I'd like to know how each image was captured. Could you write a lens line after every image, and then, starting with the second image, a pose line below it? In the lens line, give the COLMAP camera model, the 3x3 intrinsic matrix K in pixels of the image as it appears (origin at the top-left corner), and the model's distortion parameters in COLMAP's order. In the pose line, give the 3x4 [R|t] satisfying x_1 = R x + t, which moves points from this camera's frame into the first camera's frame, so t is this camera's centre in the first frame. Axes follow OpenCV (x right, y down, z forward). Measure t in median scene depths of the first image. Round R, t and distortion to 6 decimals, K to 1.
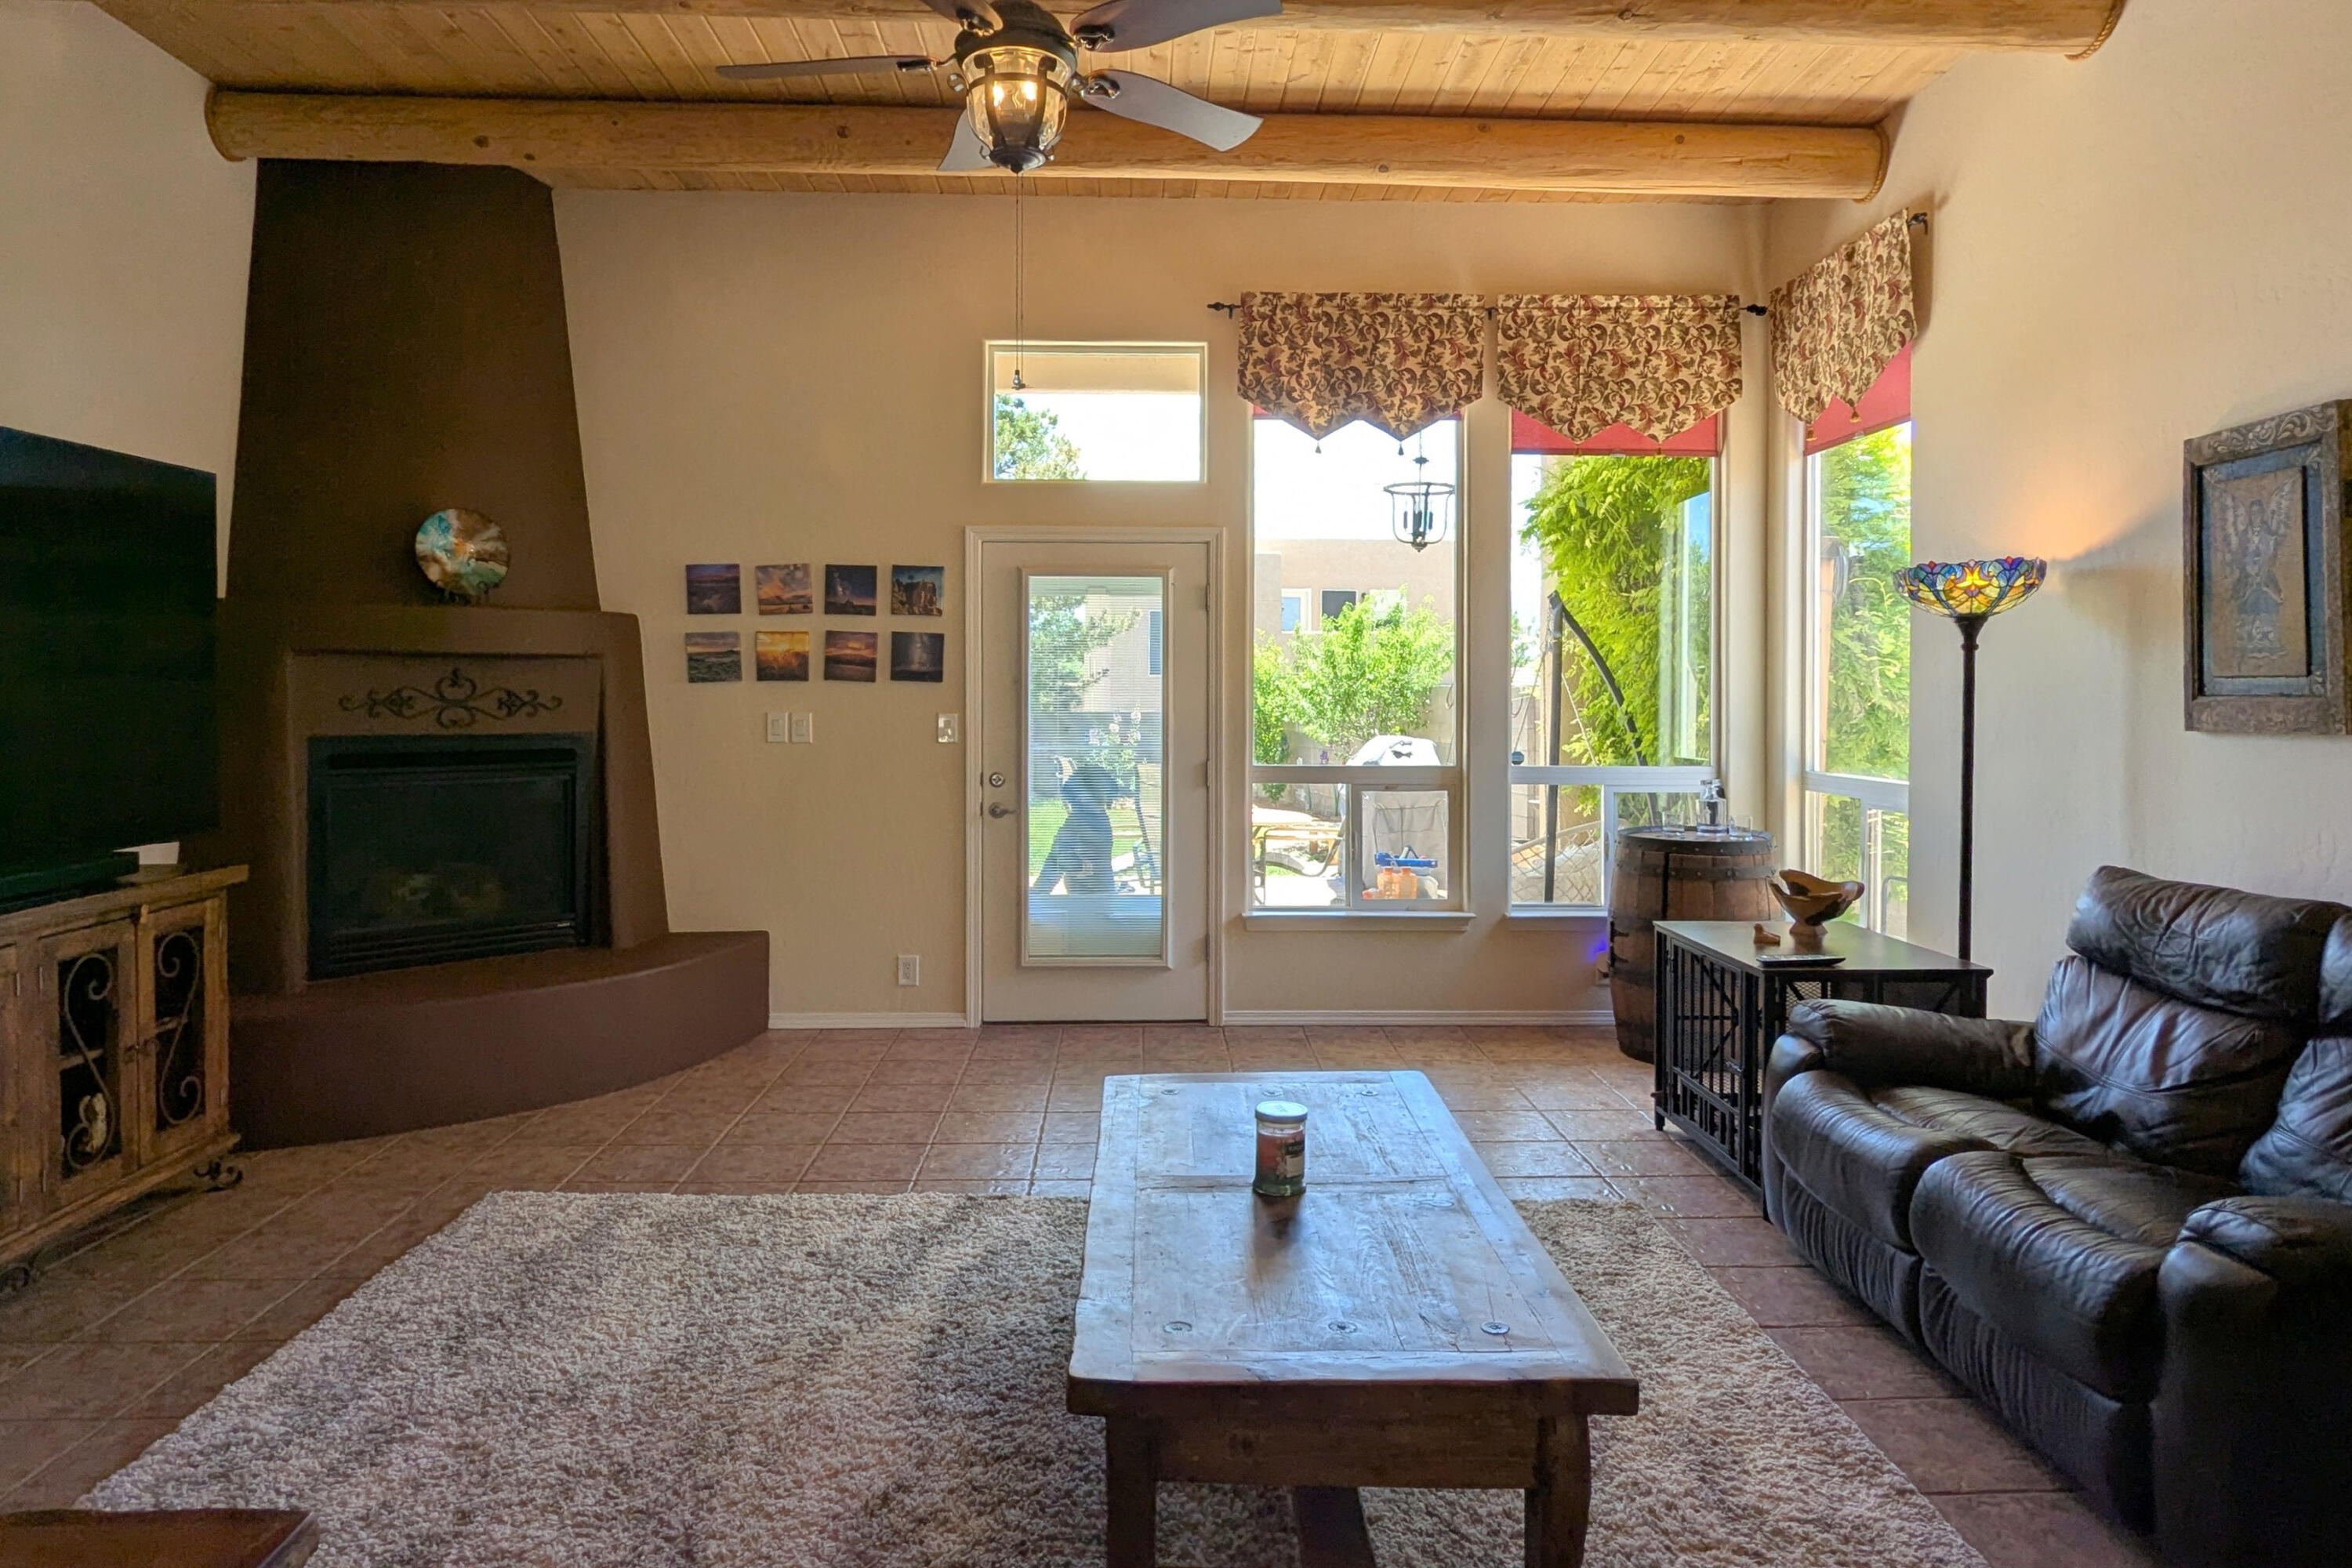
lens RADIAL K [[1391.1, 0, 1126.9], [0, 1391.1, 747.1], [0, 0, 1]] dist [0.002085, 0.000440]
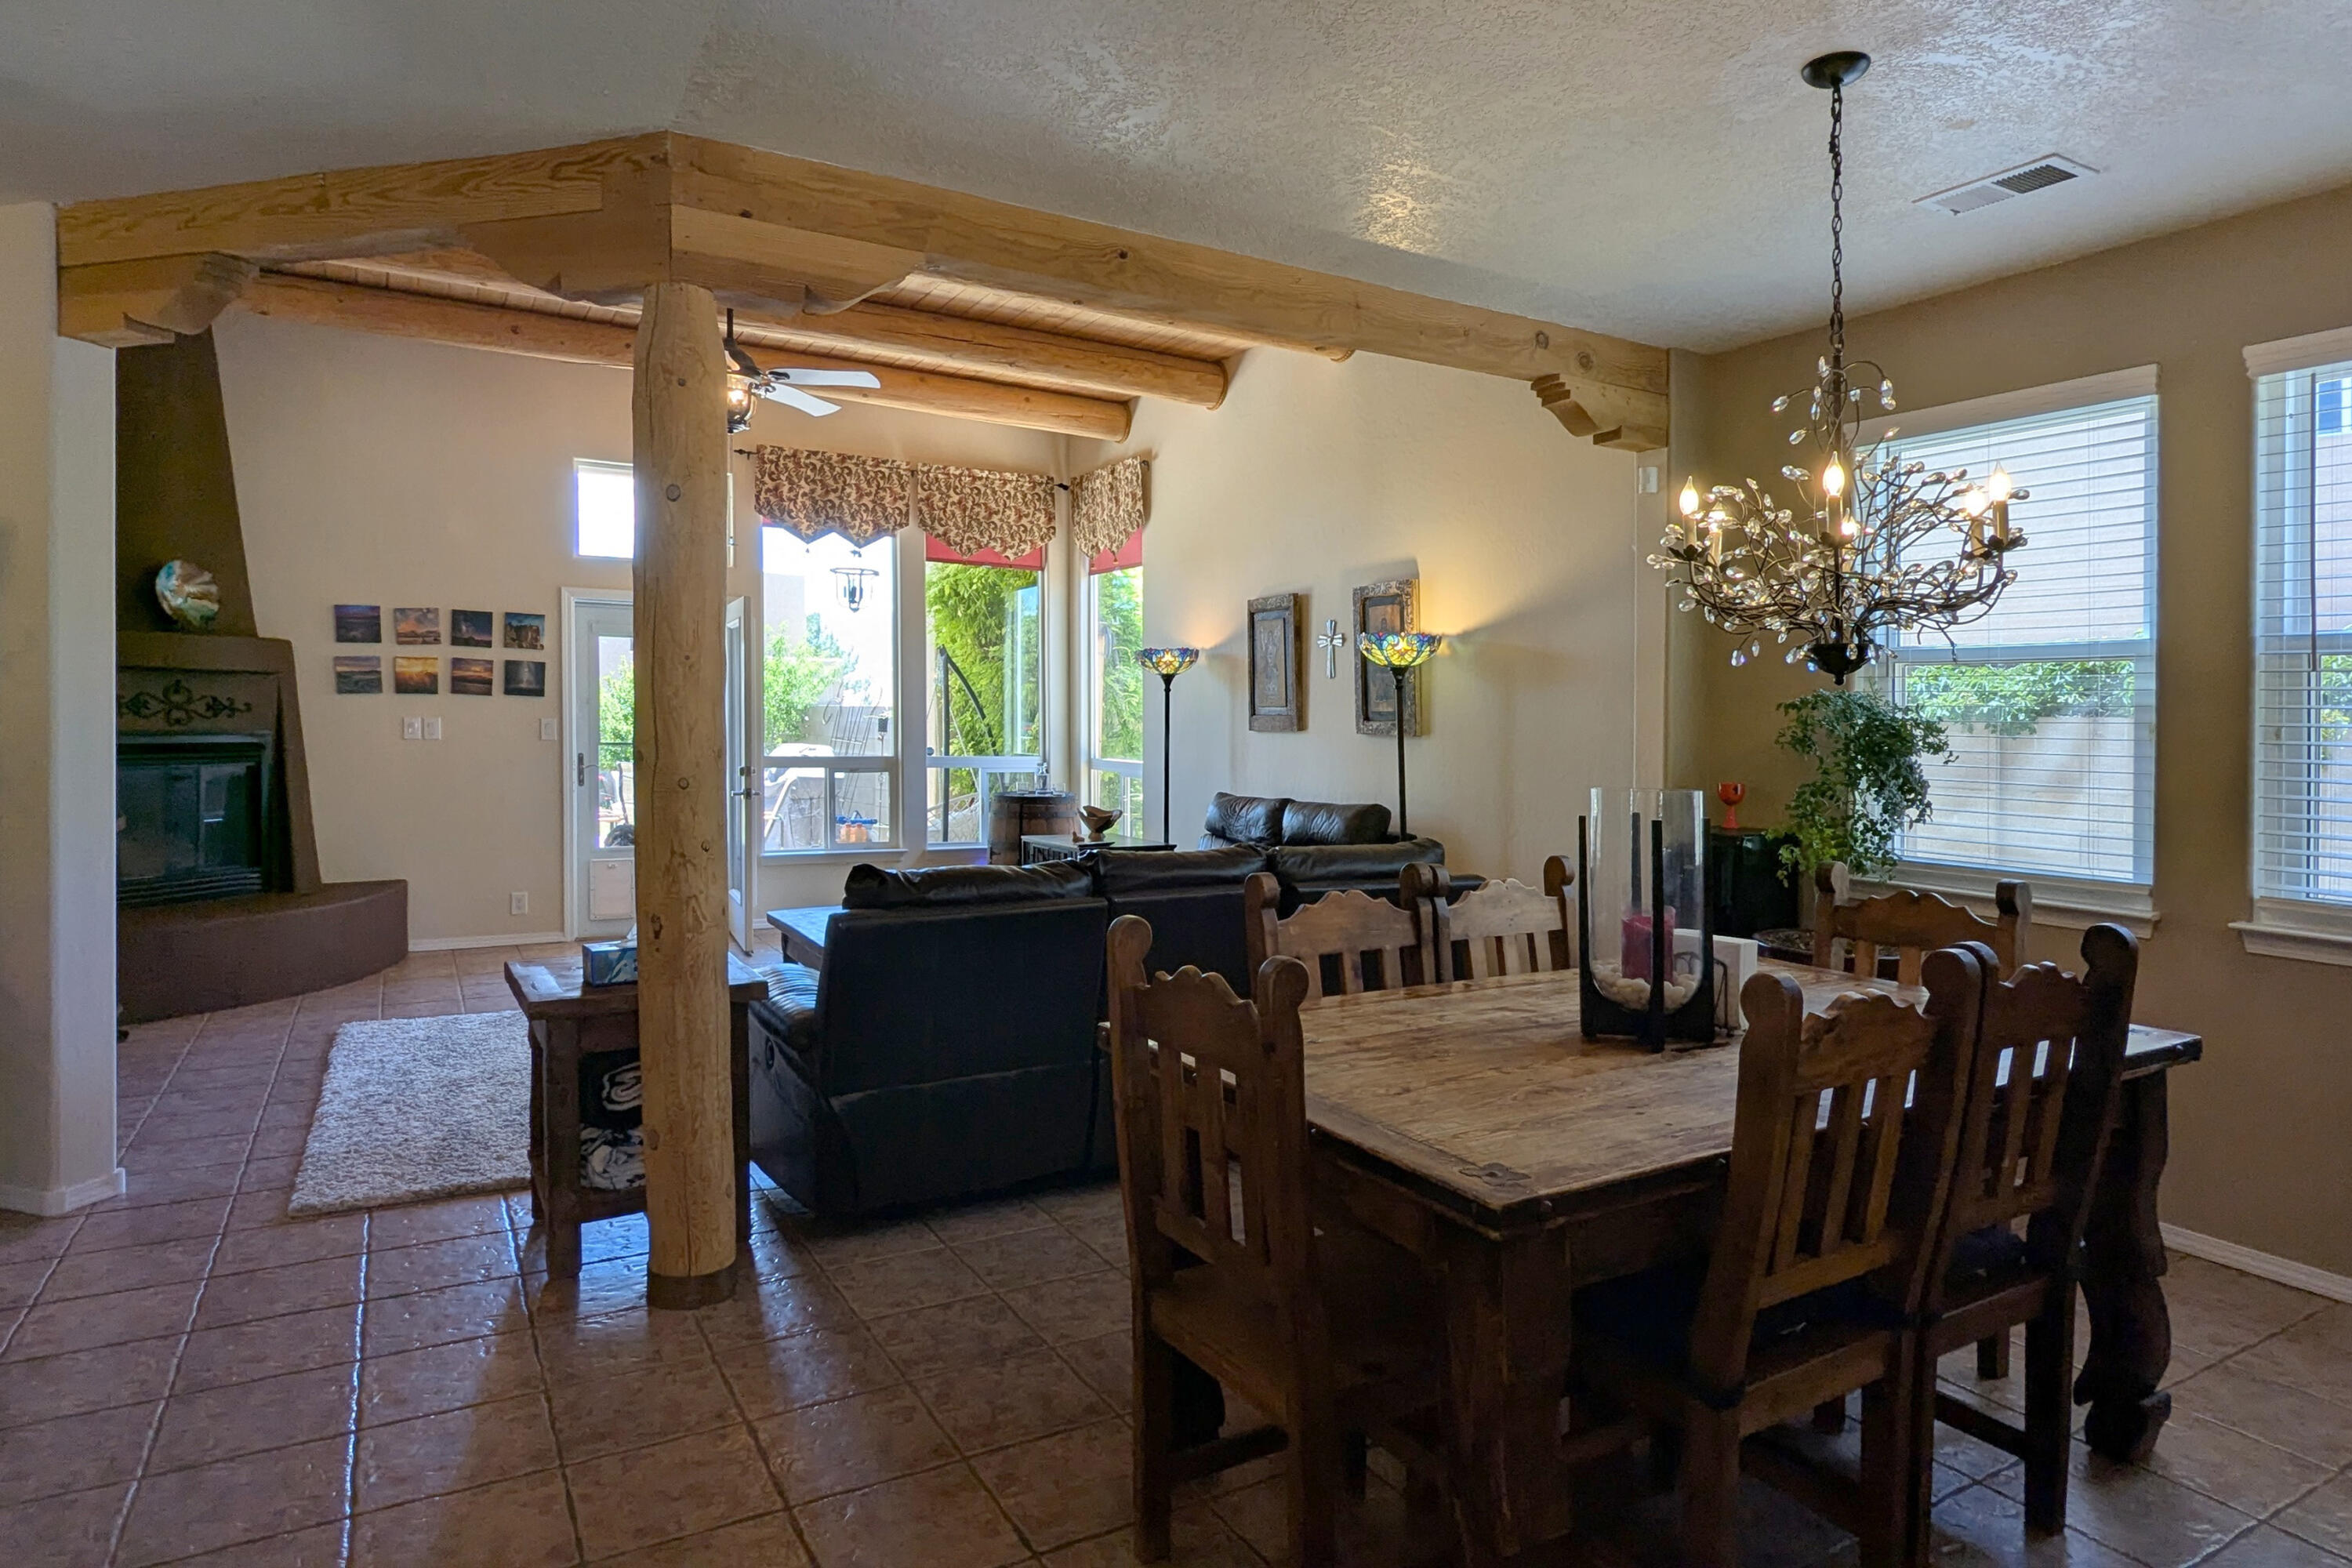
lens RADIAL K [[1333.1, 0, 1176.0], [0, 1333.1, 784.0], [0, 0, 1]] dist [-0.003431, -0.000952]
pose [[0.862545, -0.013225, 0.505808, -0.266534], [0.006249, 0.999861, 0.015485, 0.025010], [-0.505942, -0.010196, 0.862507, -0.494928]]
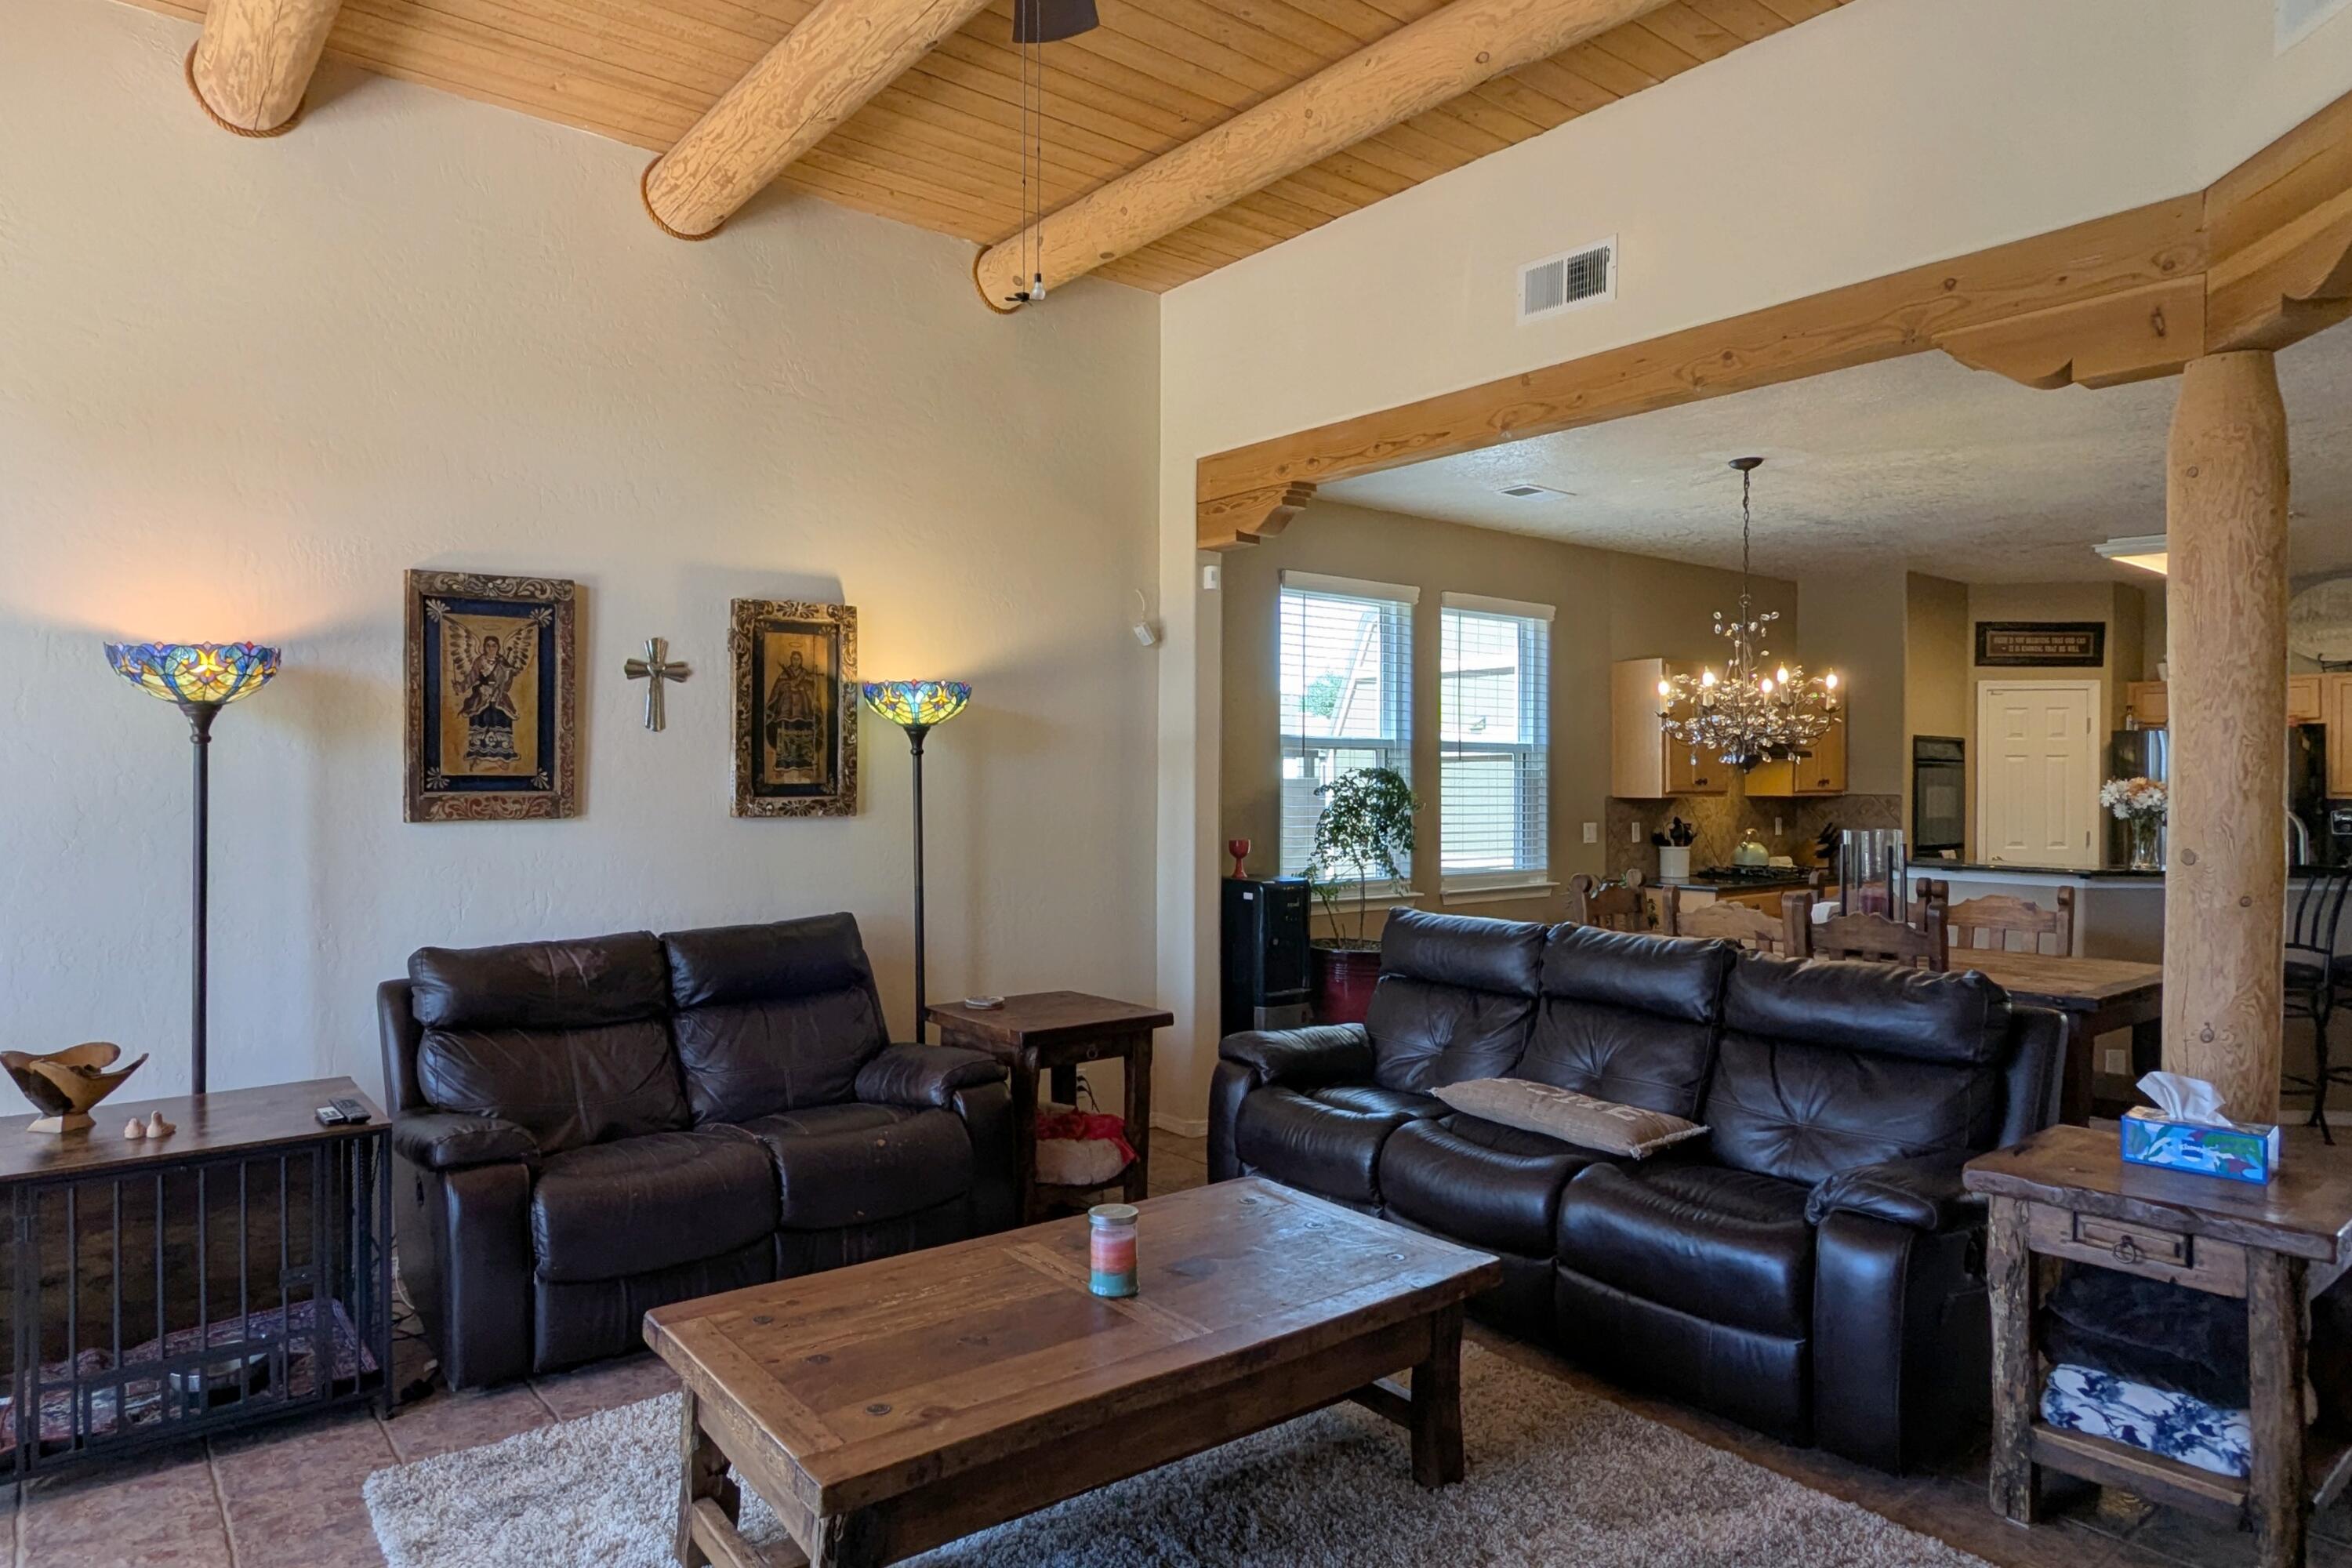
lens RADIAL K [[1391.1, 0, 1126.9], [0, 1391.1, 747.1], [0, 0, 1]] dist [0.002085, 0.000440]
pose [[-0.604519, -0.002797, 0.796586, -0.325016], [0.015164, 0.999772, 0.015019, -0.051978], [-0.796446, 0.021159, -0.604339, 0.779200]]
